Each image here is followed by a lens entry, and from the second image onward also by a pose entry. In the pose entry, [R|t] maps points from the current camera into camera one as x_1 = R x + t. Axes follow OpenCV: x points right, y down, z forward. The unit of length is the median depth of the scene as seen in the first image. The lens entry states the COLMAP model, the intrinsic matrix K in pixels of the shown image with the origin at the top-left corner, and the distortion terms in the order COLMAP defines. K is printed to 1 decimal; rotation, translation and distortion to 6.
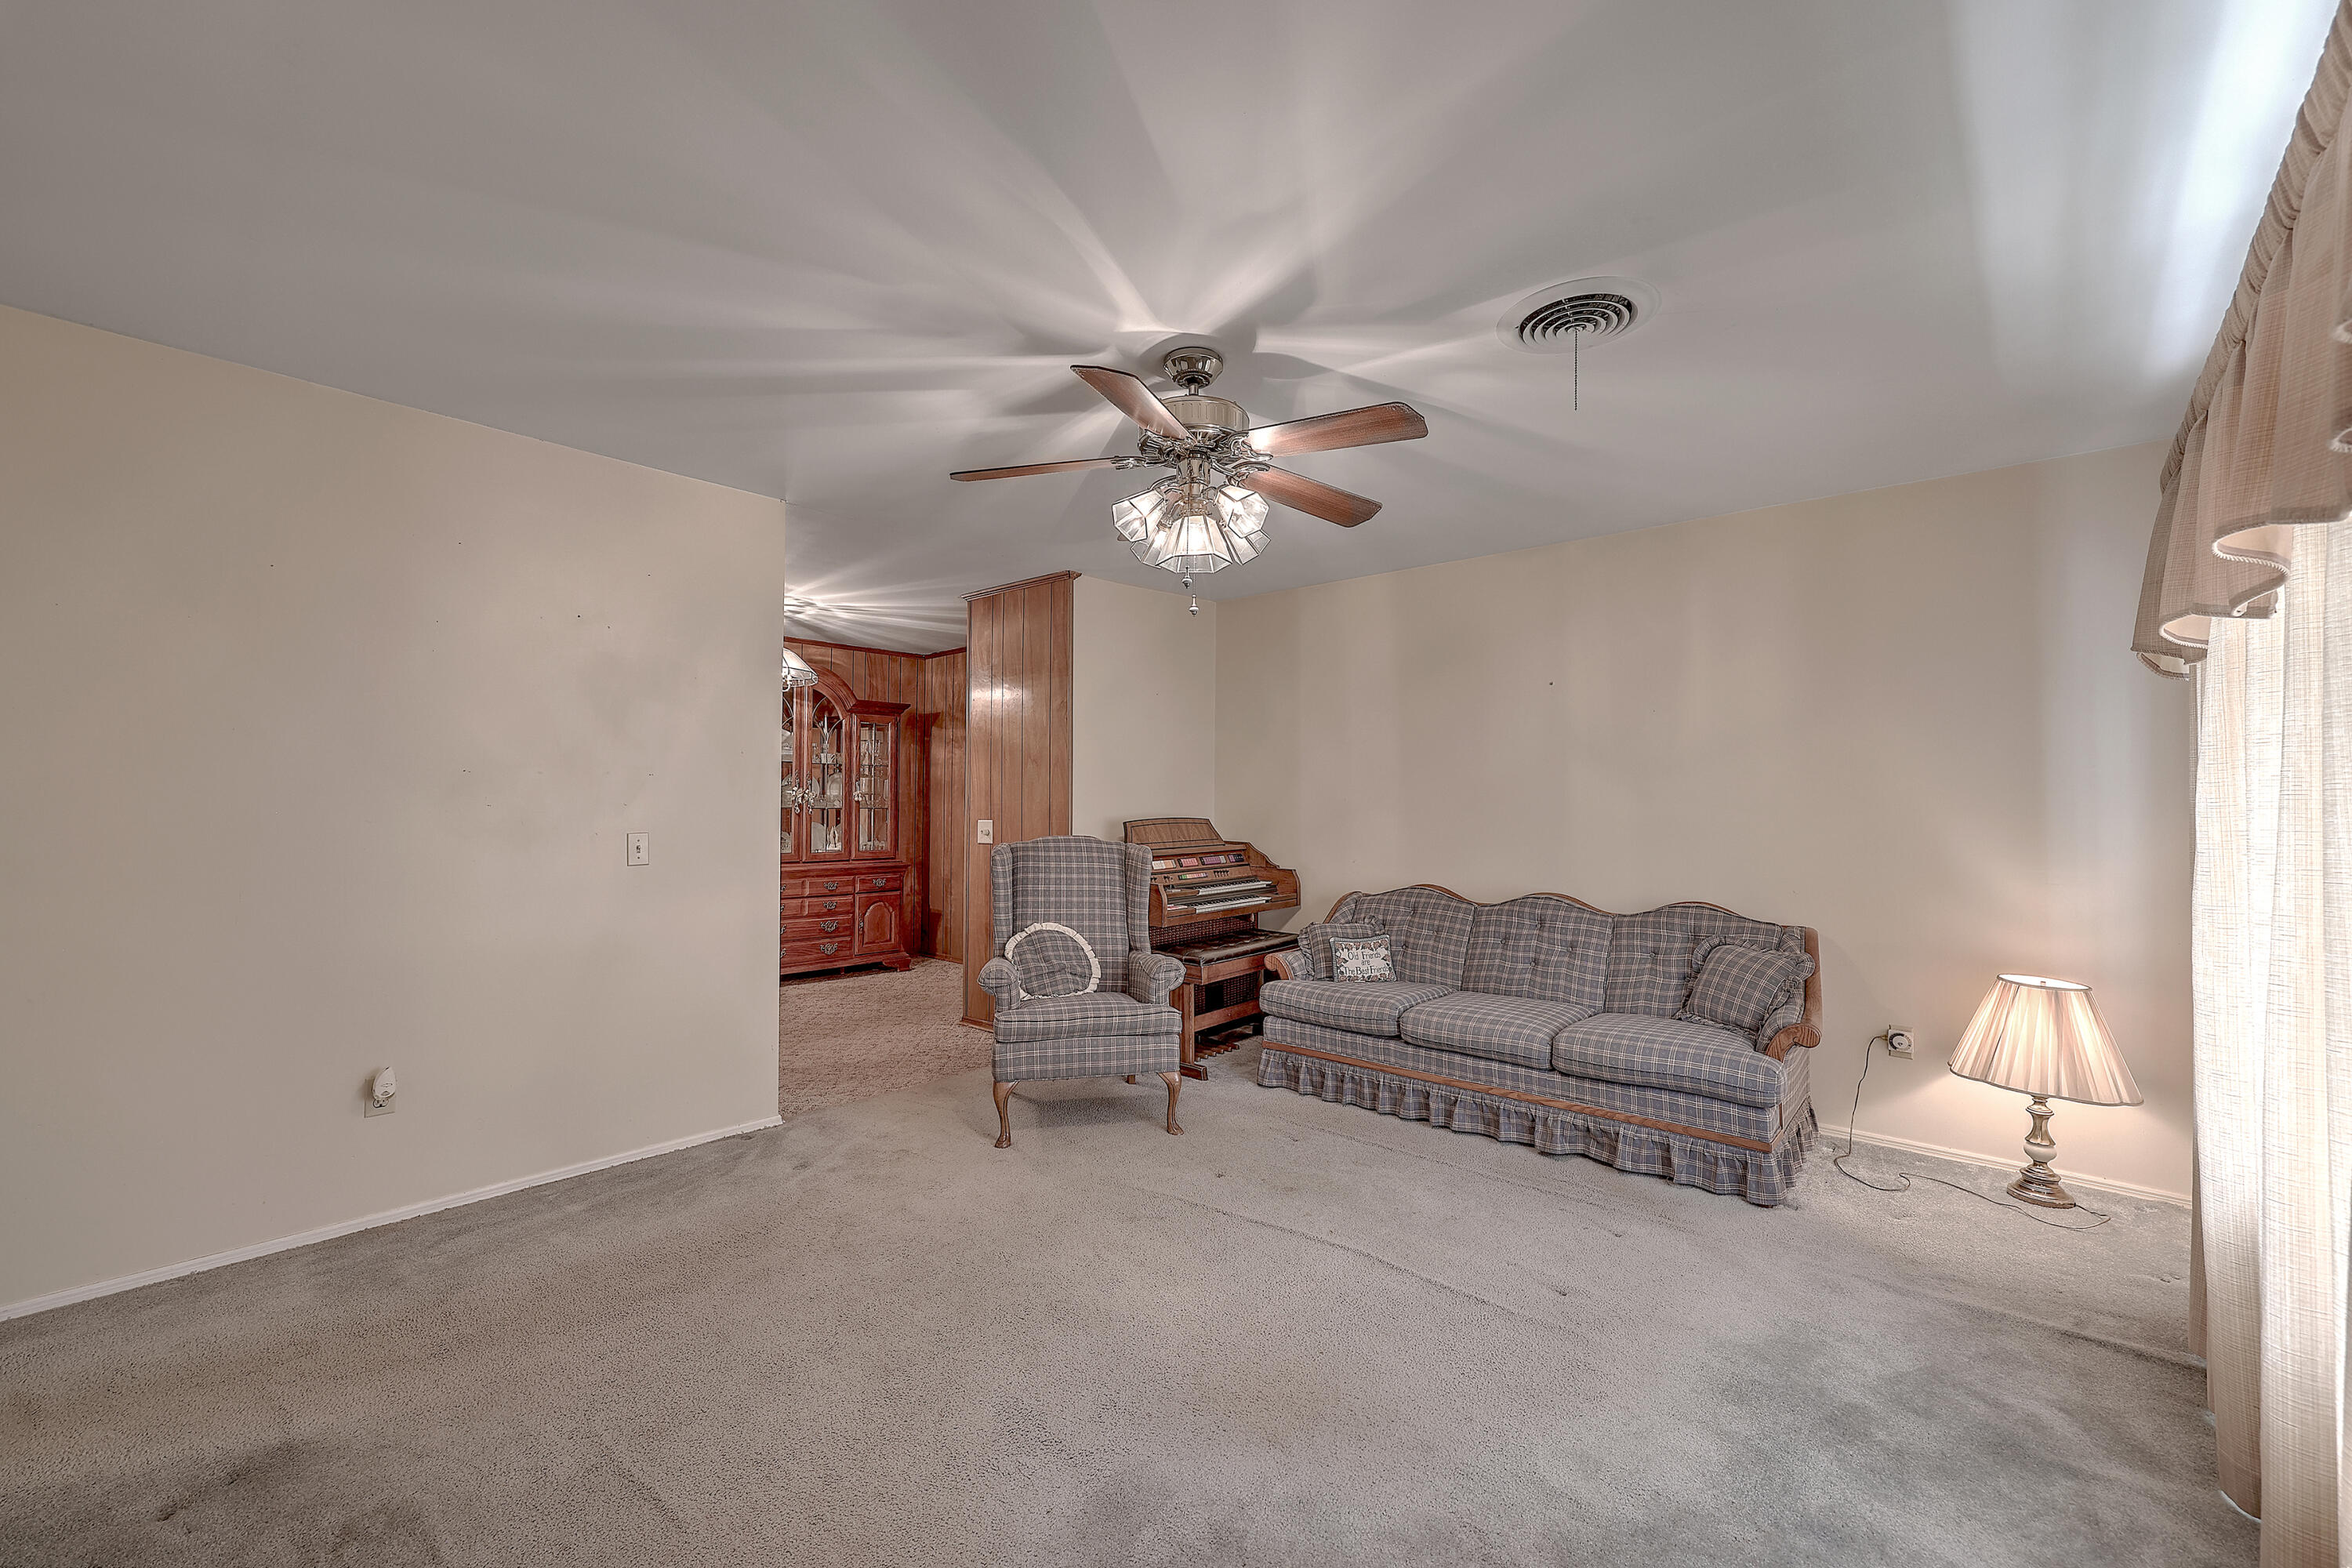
lens RADIAL K [[919.8, 0, 1175.6], [0, 919.8, 760.4], [0, 0, 1]] dist [-0.001218, -0.000293]
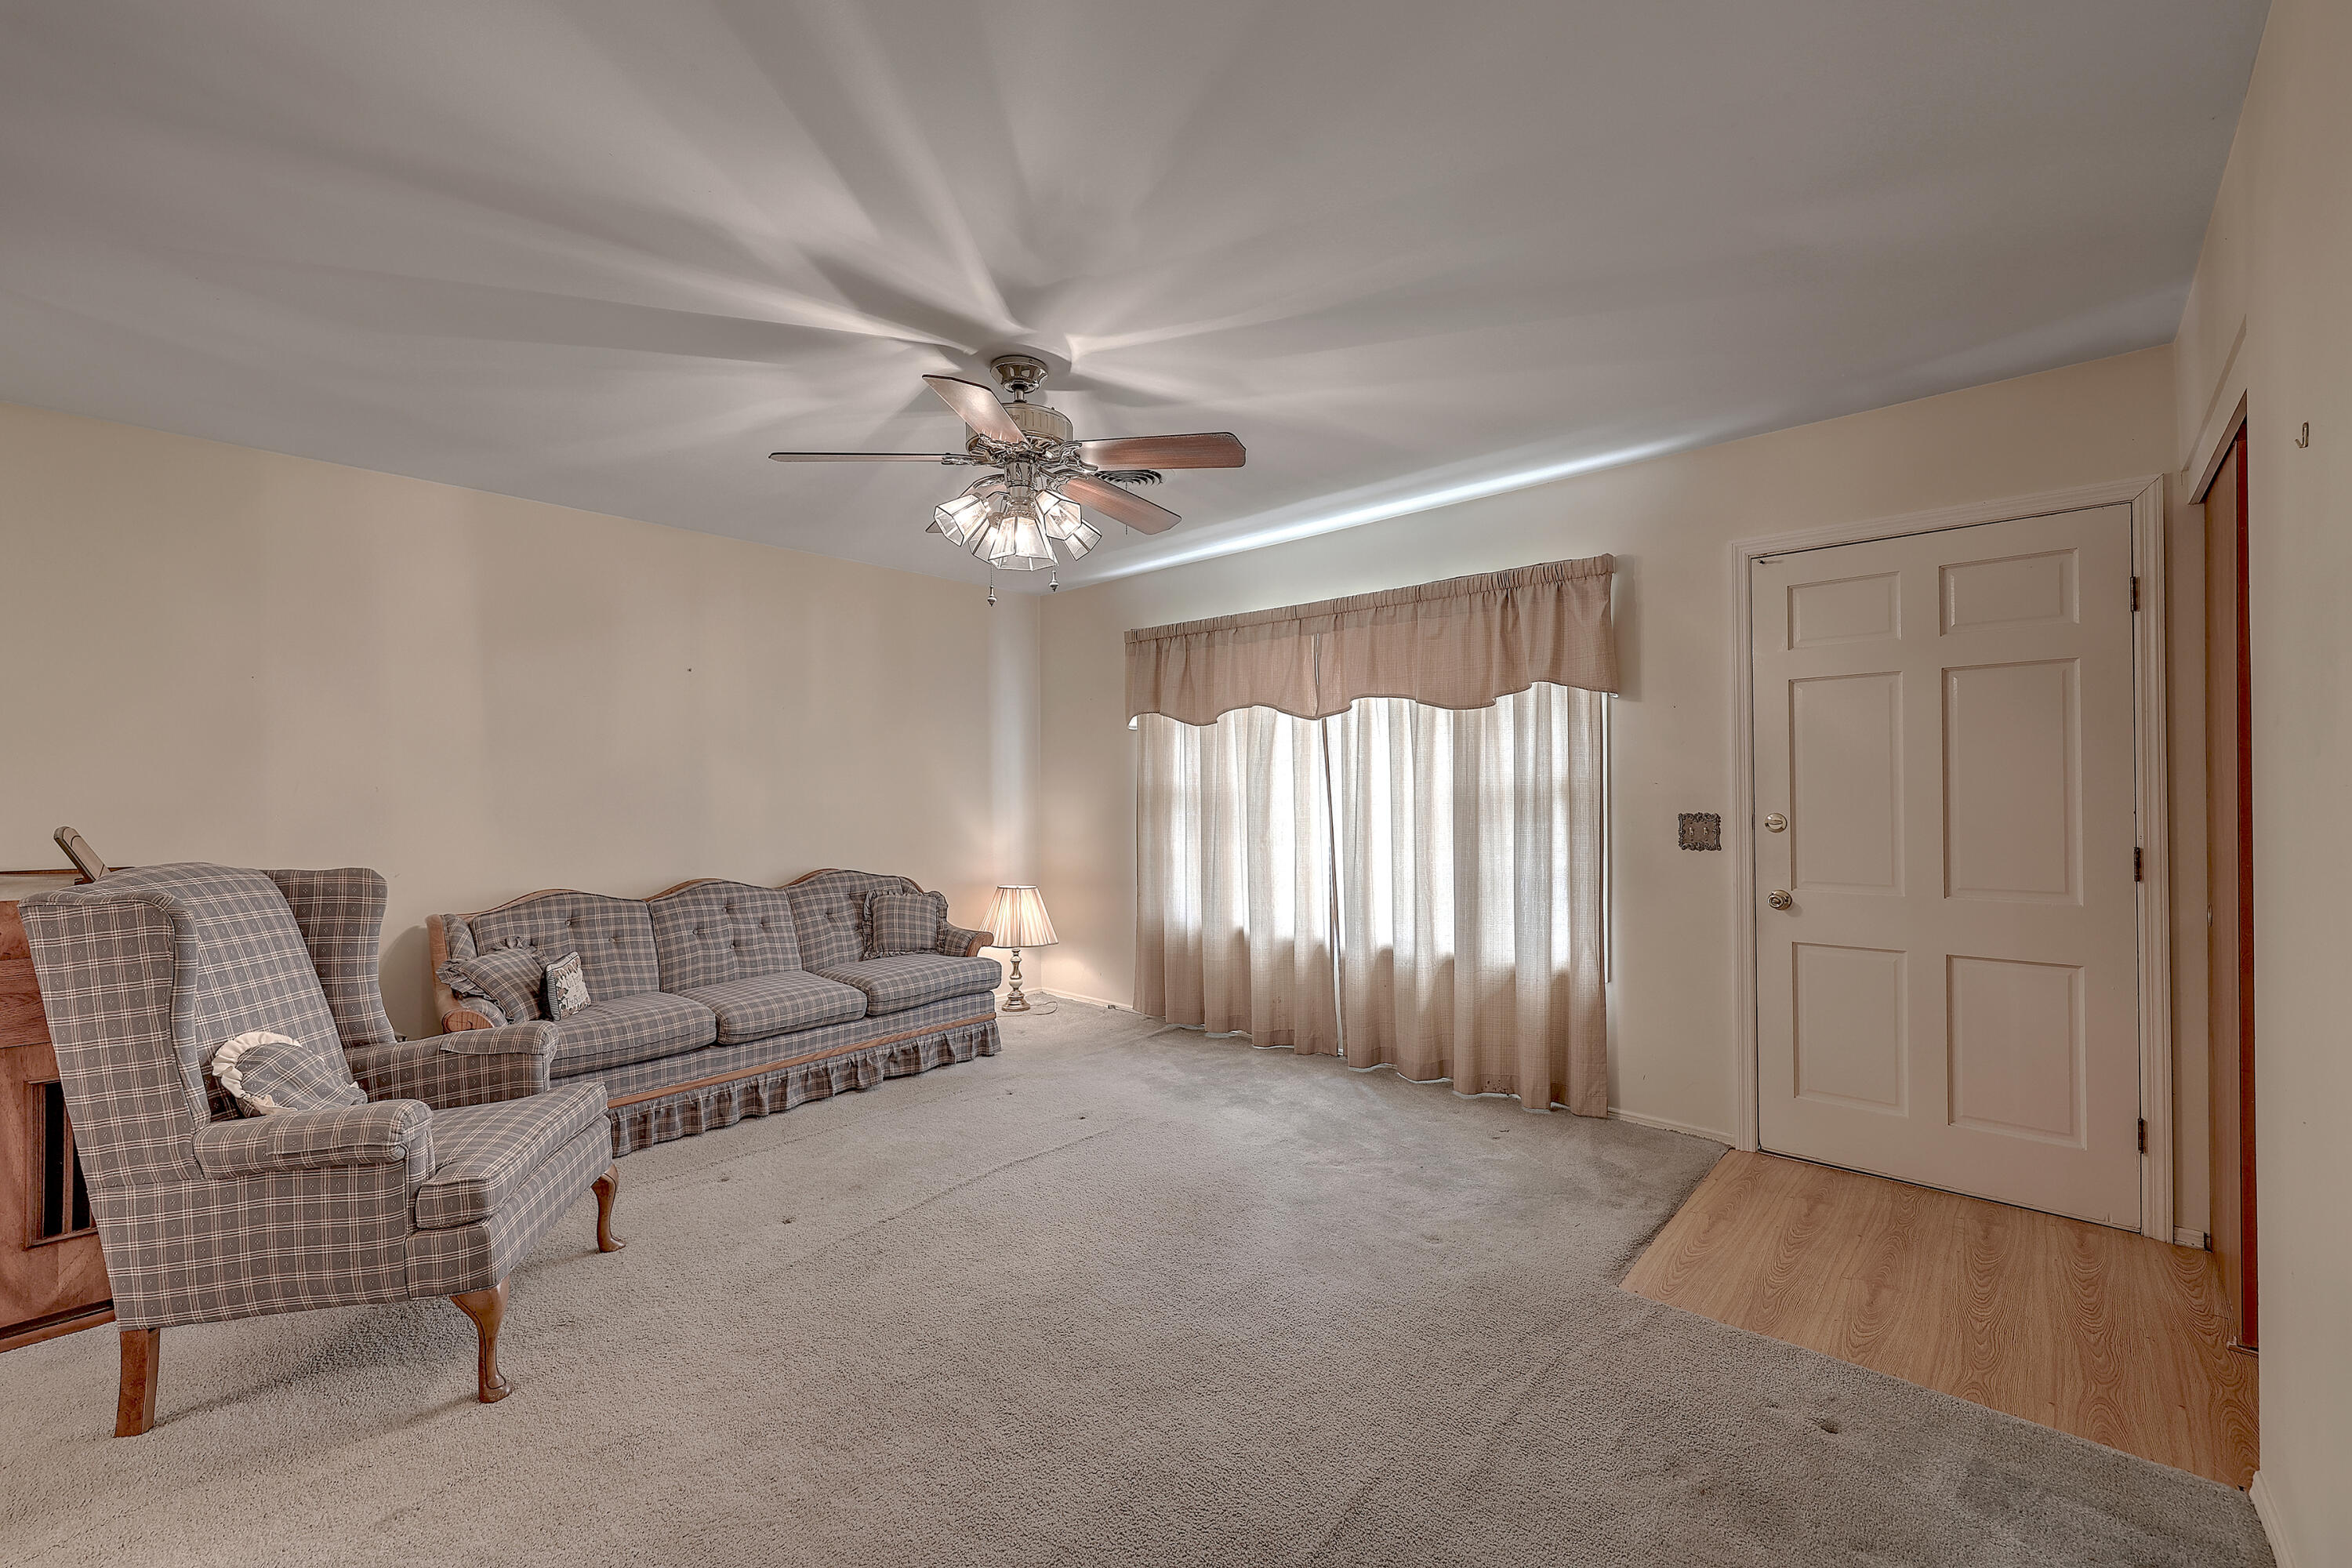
lens RADIAL K [[956.2, 0, 1183.1], [0, 956.2, 780.2], [0, 0, 1]] dist [-0.000916, -0.000185]
pose [[0.021495, -0.004665, 0.999758, -0.764147], [-0.044264, 0.999004, 0.005613, 0.009954], [-0.998789, -0.044374, 0.021267, 0.560768]]
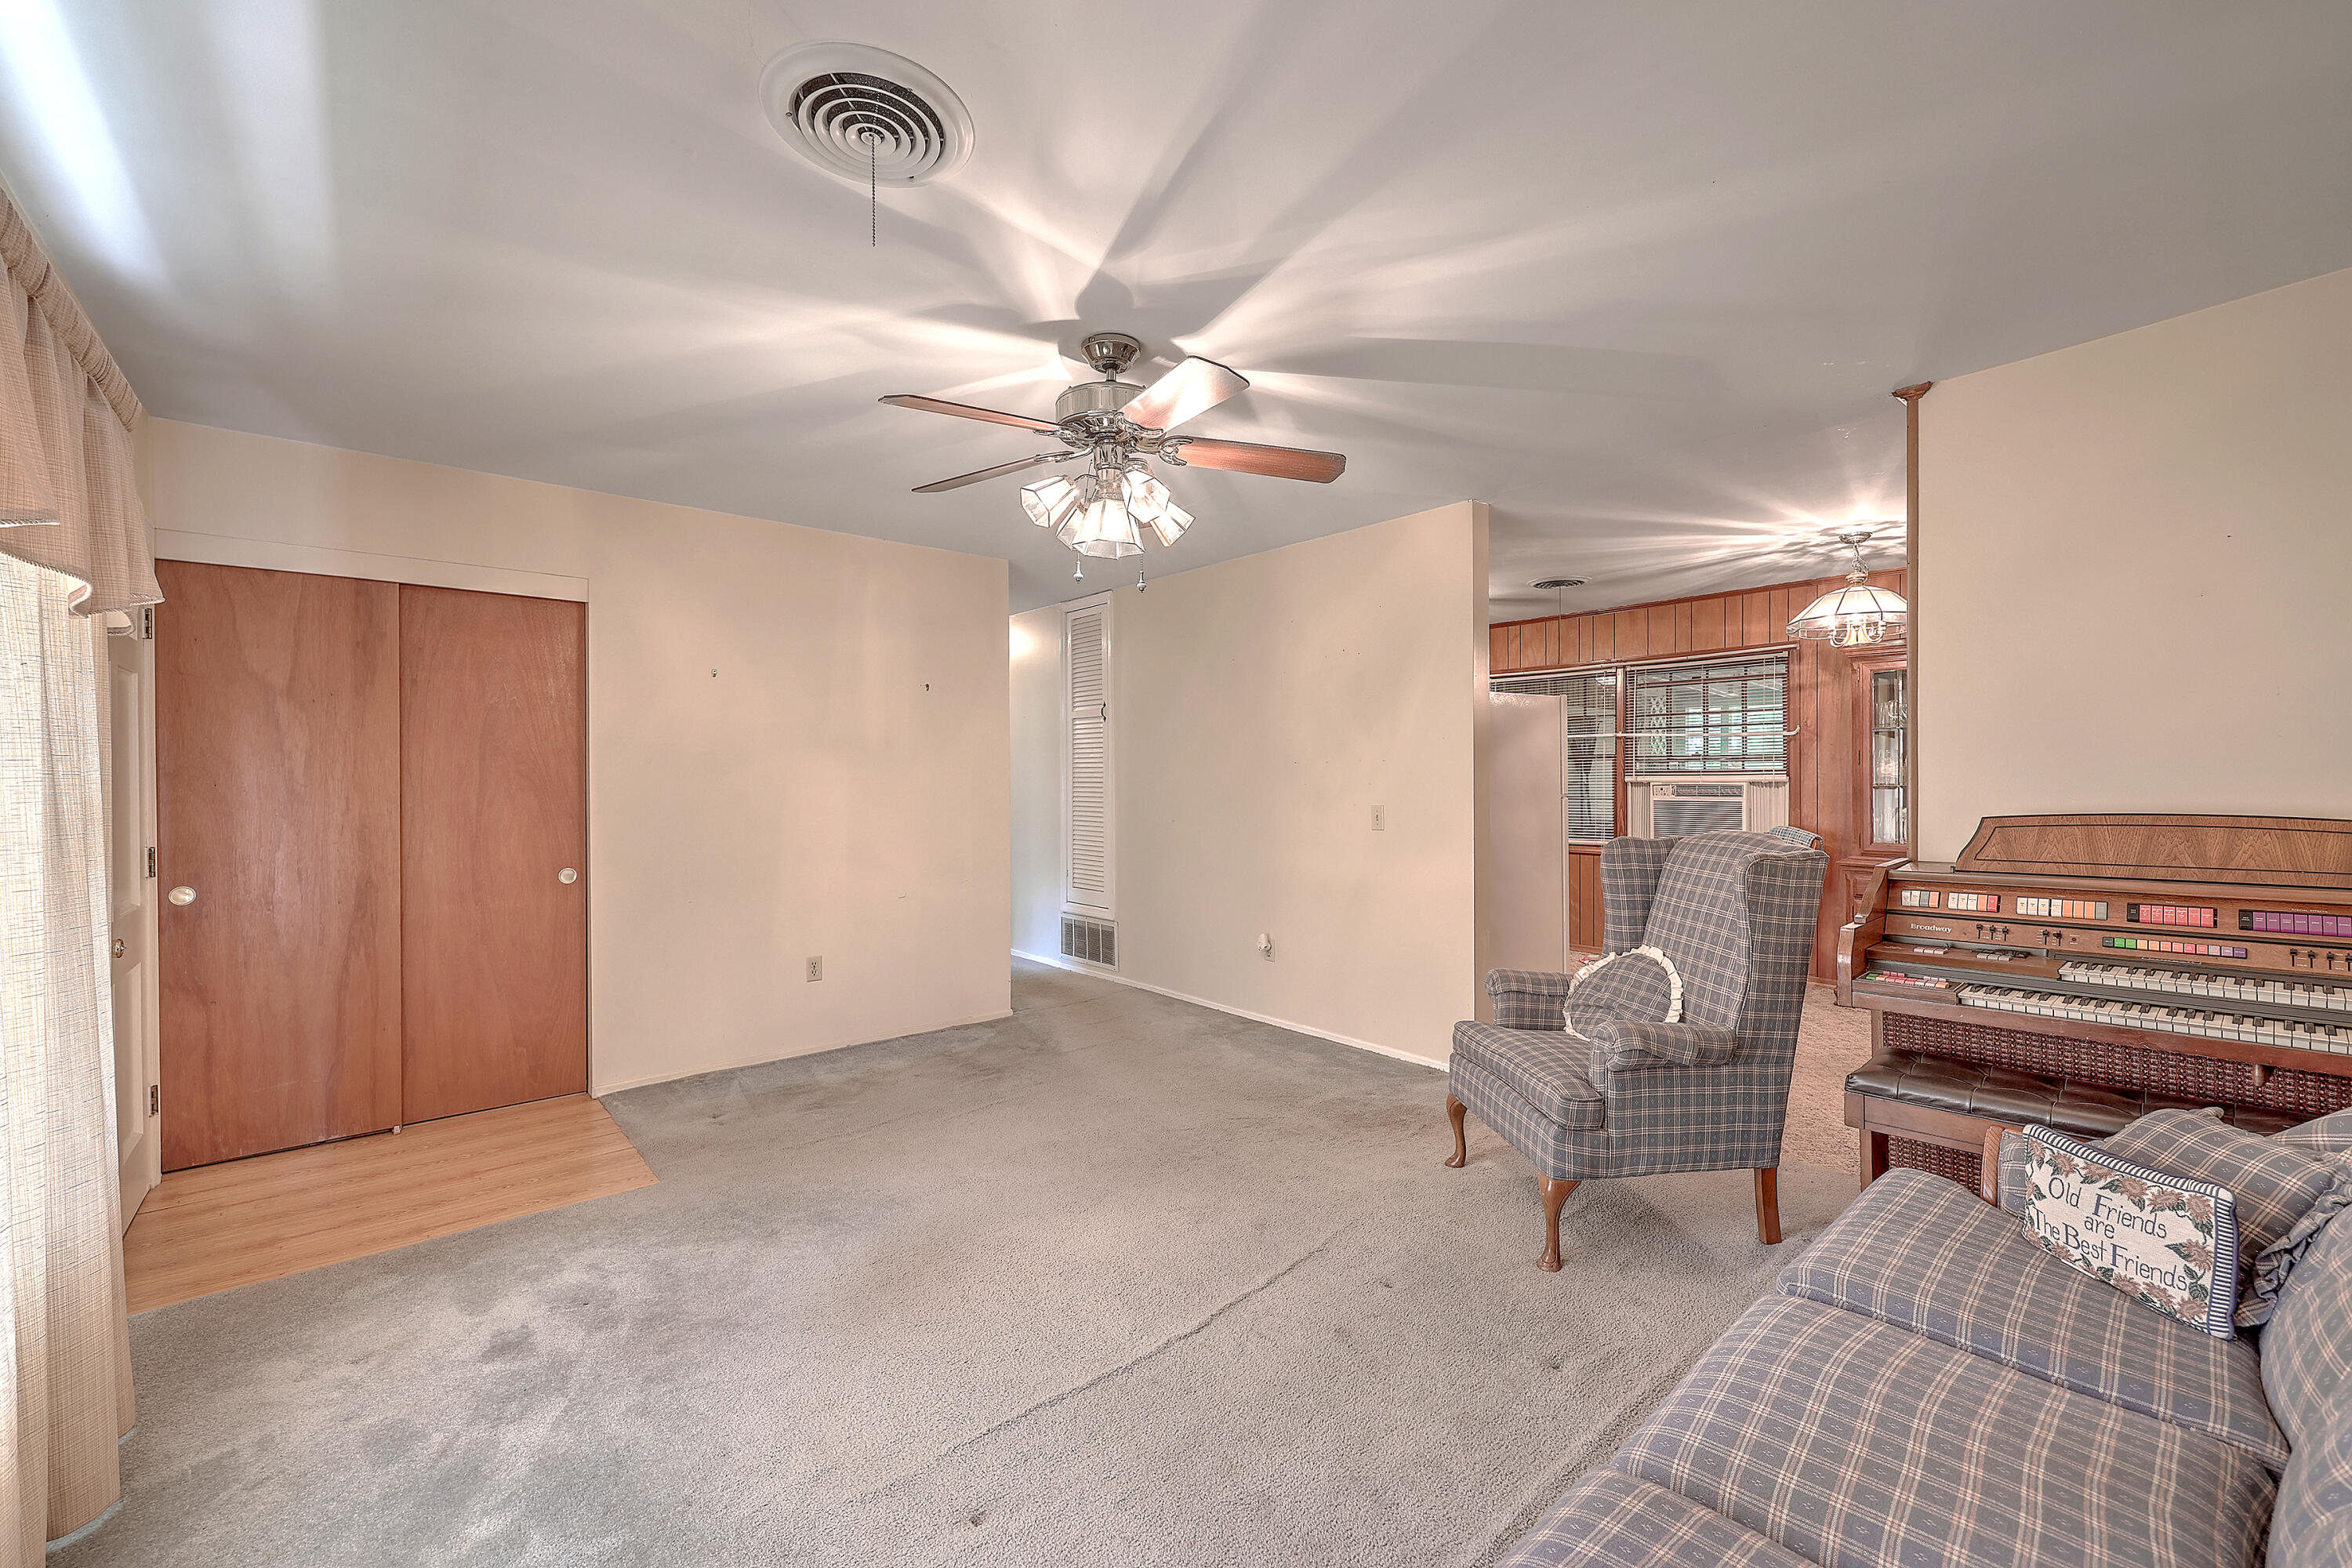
lens RADIAL K [[956.2, 0, 1183.1], [0, 956.2, 780.2], [0, 0, 1]] dist [-0.000916, -0.000185]
pose [[-0.127702, 0.002720, -0.991809, 0.750665], [0.058184, 0.998295, -0.004754, 0.031478], [0.990104, -0.058314, -0.127643, 0.856721]]
